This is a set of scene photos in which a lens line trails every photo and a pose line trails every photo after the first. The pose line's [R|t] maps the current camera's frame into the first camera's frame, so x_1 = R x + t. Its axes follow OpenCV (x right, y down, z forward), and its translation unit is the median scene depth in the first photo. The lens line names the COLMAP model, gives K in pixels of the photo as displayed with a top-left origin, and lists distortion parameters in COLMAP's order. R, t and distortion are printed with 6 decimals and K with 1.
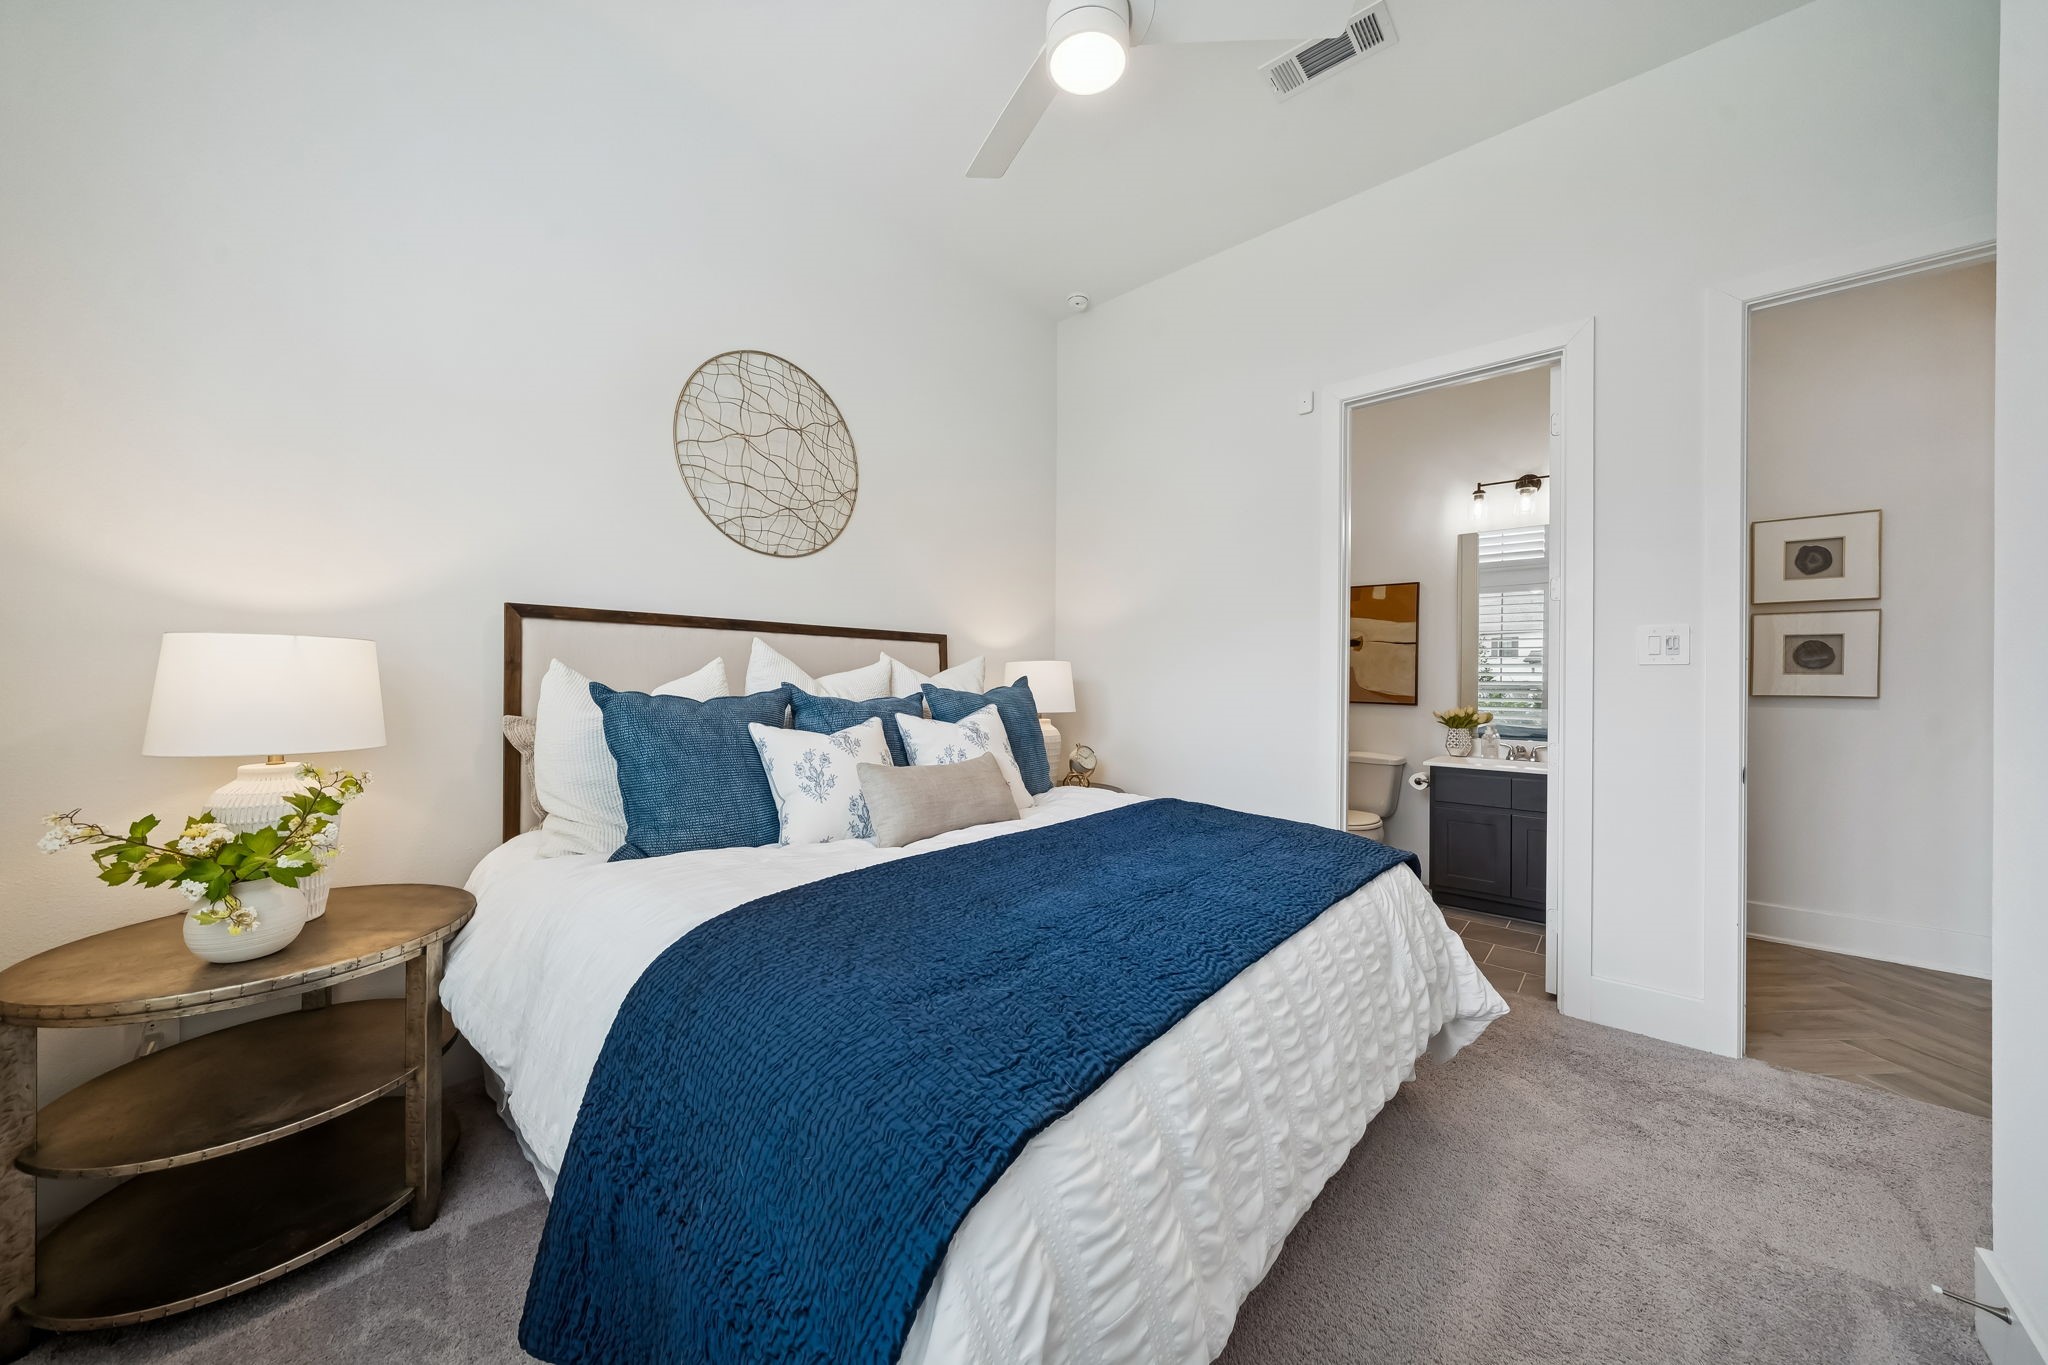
lens RADIAL K [[685.2, 0, 1019.8], [0, 685.2, 684.8], [0, 0, 1]] dist [-0.001560, -0.000154]
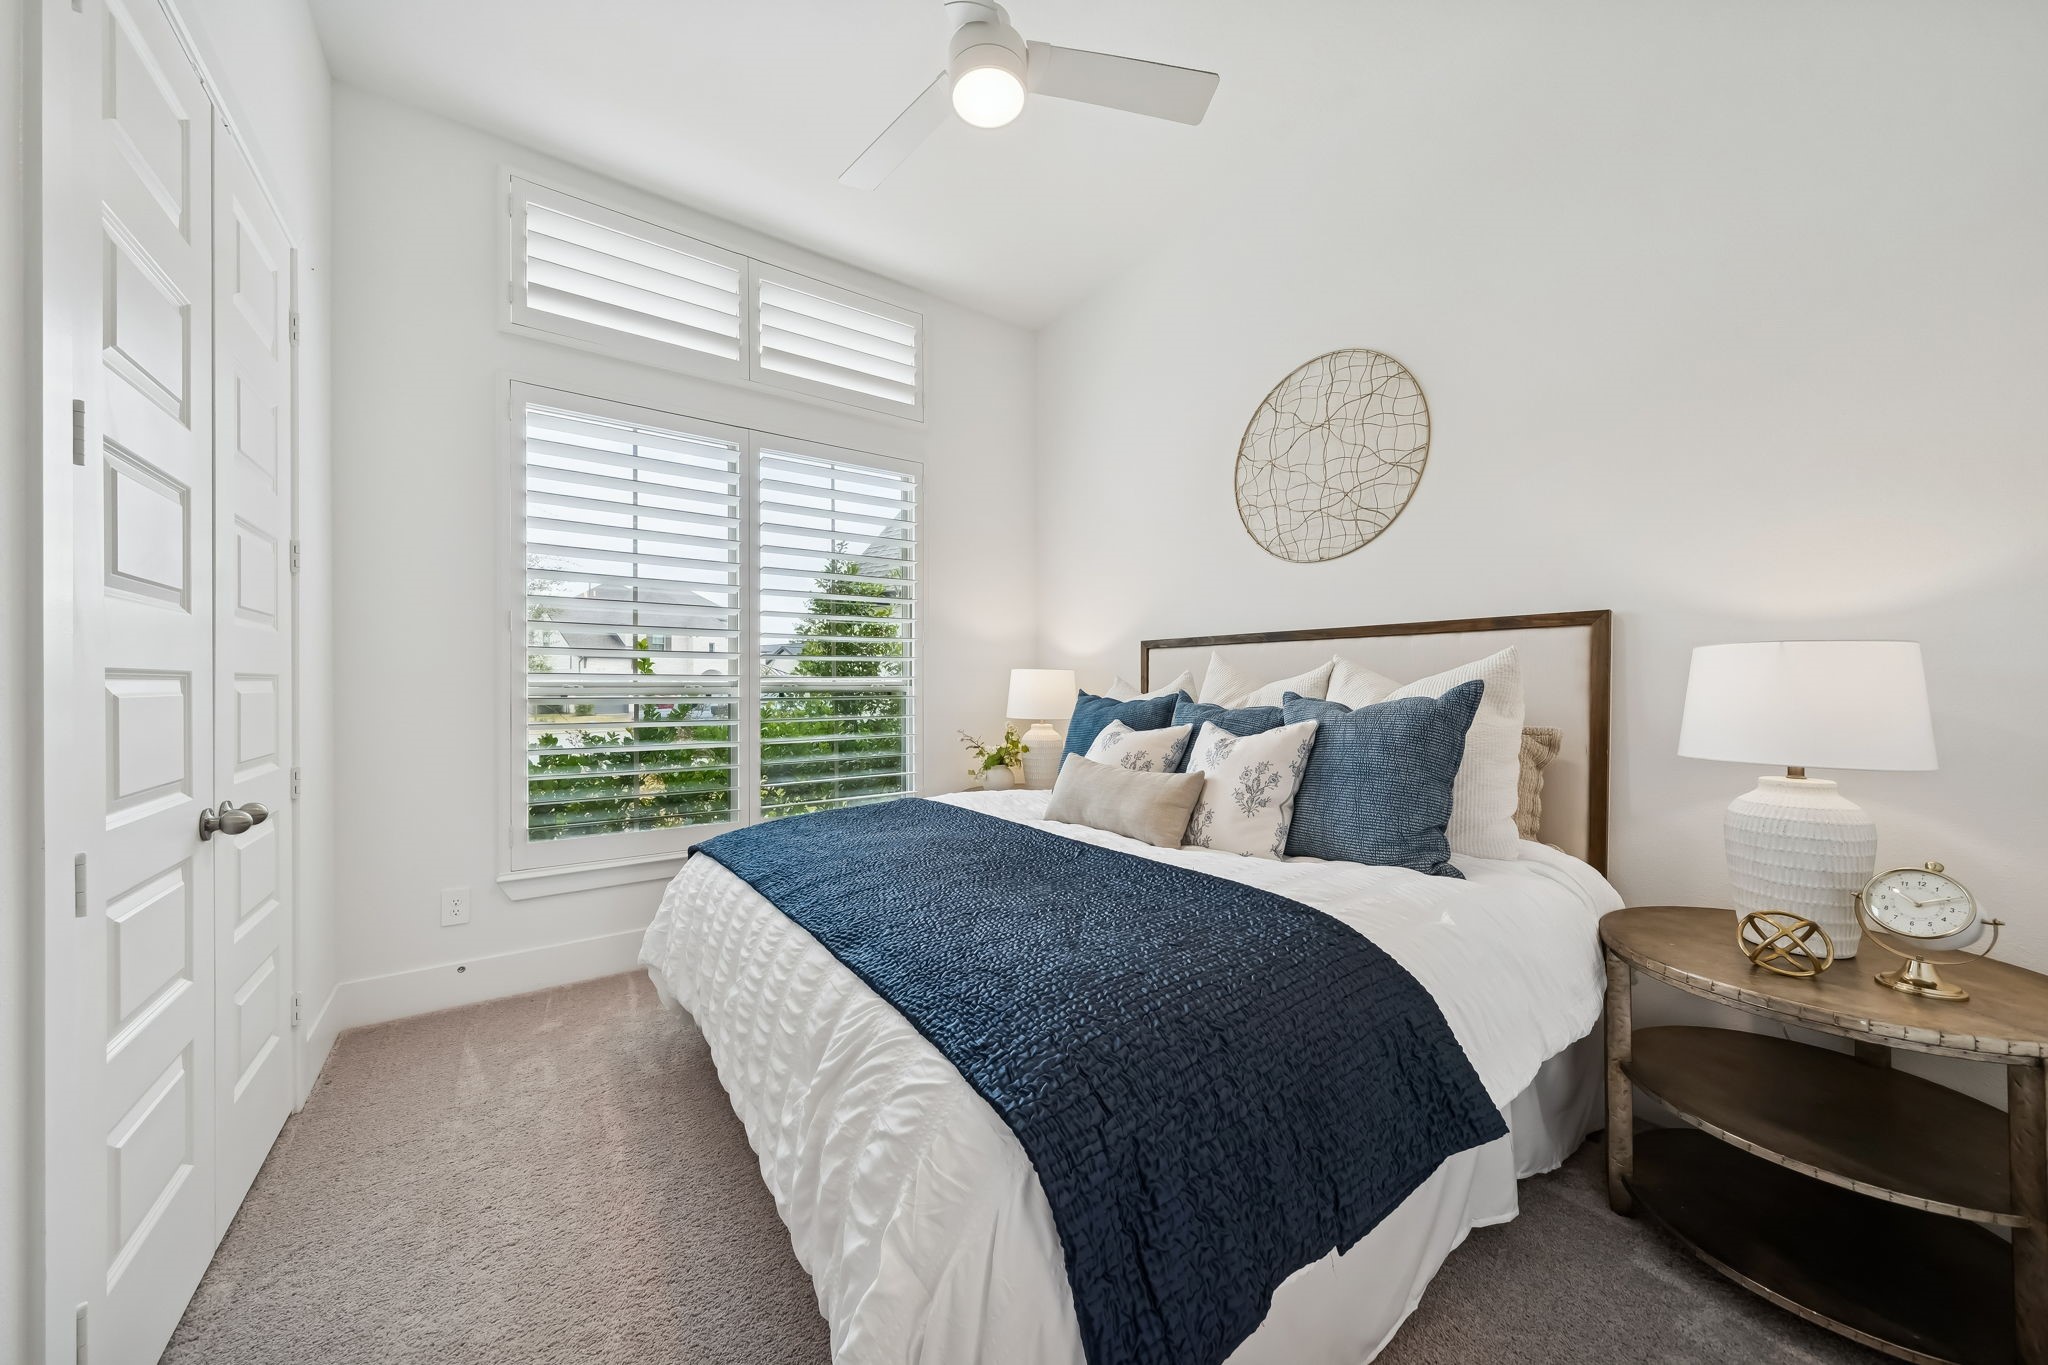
lens RADIAL K [[736.6, 0, 1024.0], [0, 736.6, 682.5], [0, 0, 1]] dist [0.000266, -0.000025]
pose [[-0.189443, -0.008538, -0.981855, 1.143459], [-0.007514, 0.999946, -0.007245, -0.008587], [0.981863, 0.006006, -0.189497, 1.209010]]
